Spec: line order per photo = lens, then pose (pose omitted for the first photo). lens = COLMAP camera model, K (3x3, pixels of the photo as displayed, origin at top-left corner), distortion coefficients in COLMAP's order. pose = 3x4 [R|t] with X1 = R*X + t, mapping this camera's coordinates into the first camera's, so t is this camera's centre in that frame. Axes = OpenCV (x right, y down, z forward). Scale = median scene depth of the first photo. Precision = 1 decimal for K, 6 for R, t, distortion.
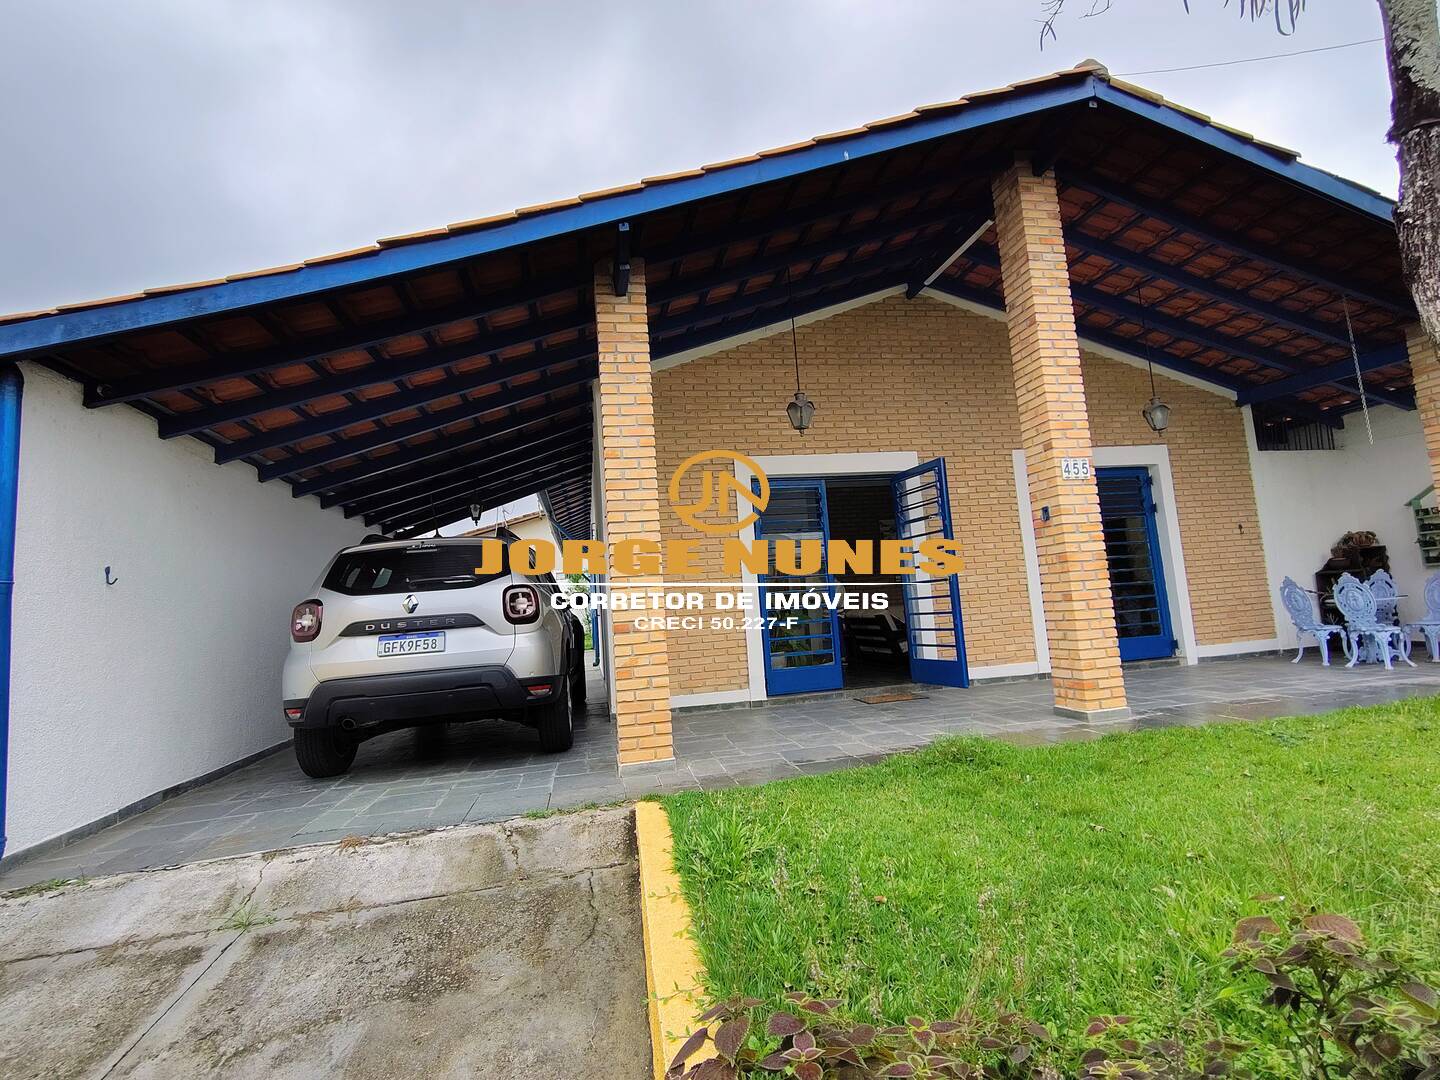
lens RADIAL K [[663.7, 0, 726.6], [0, 663.7, 542.5], [0, 0, 1]] dist [-0.001100, -0.002666]
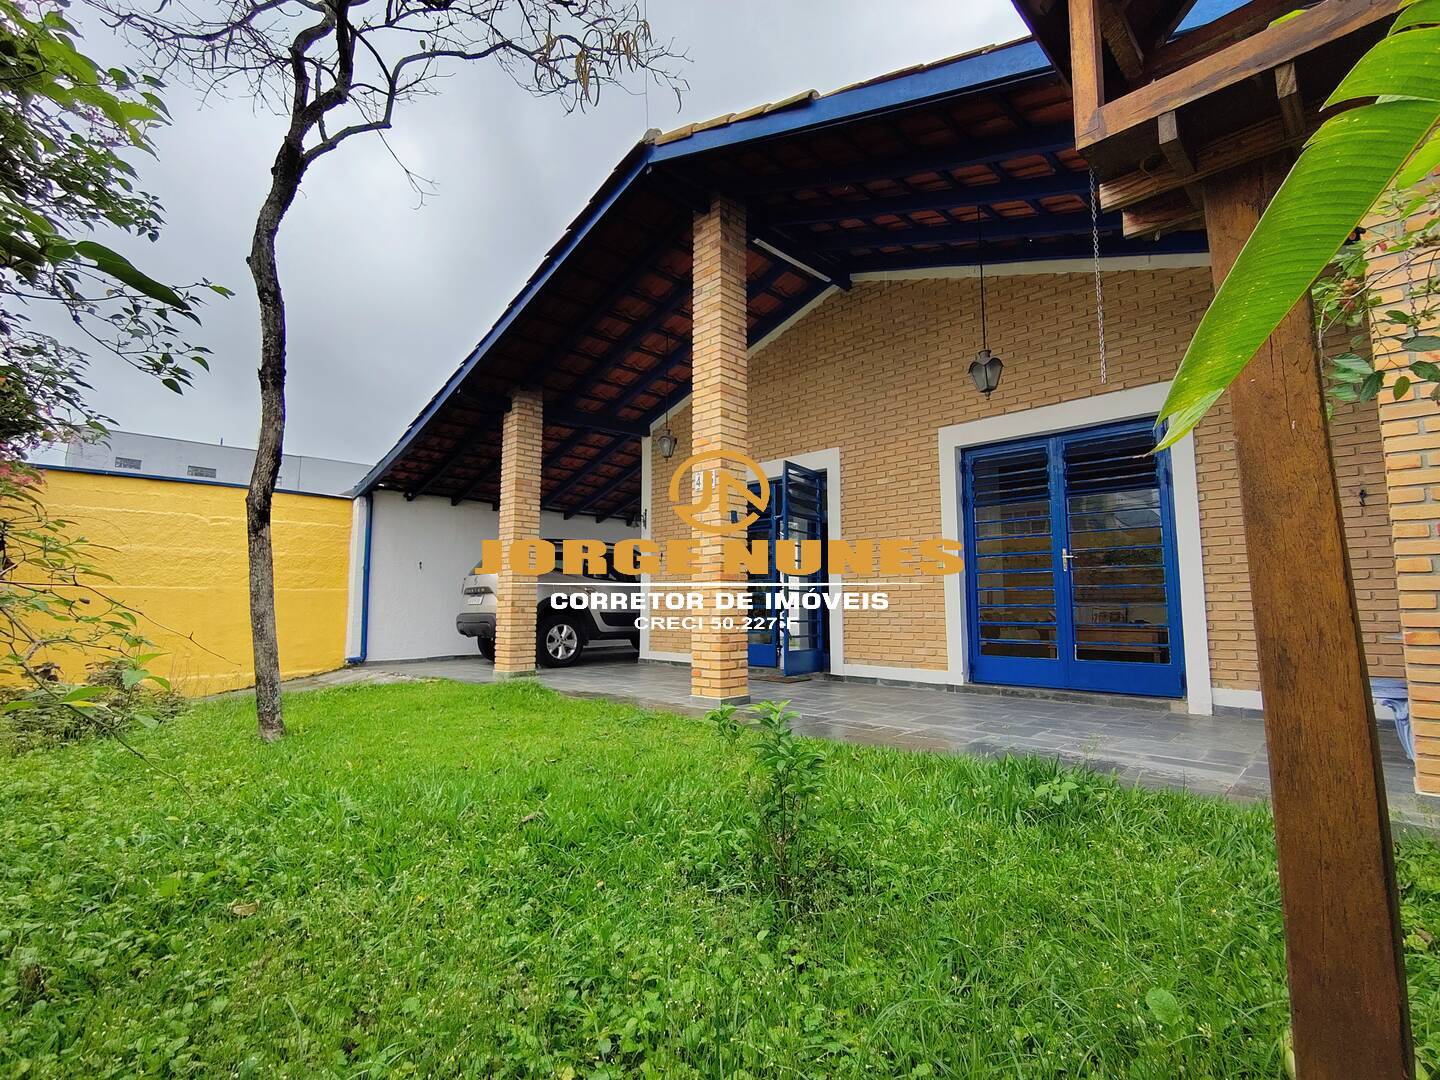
lens RADIAL K [[663.7, 0, 732.8], [0, 663.7, 535.2], [0, 0, 1]] dist [-0.001100, -0.002666]
pose [[0.579402, -0.013030, -0.814938, 0.999300], [0.058278, 0.997975, 0.025477, -0.037244], [0.812956, -0.062255, 0.578988, 0.267585]]
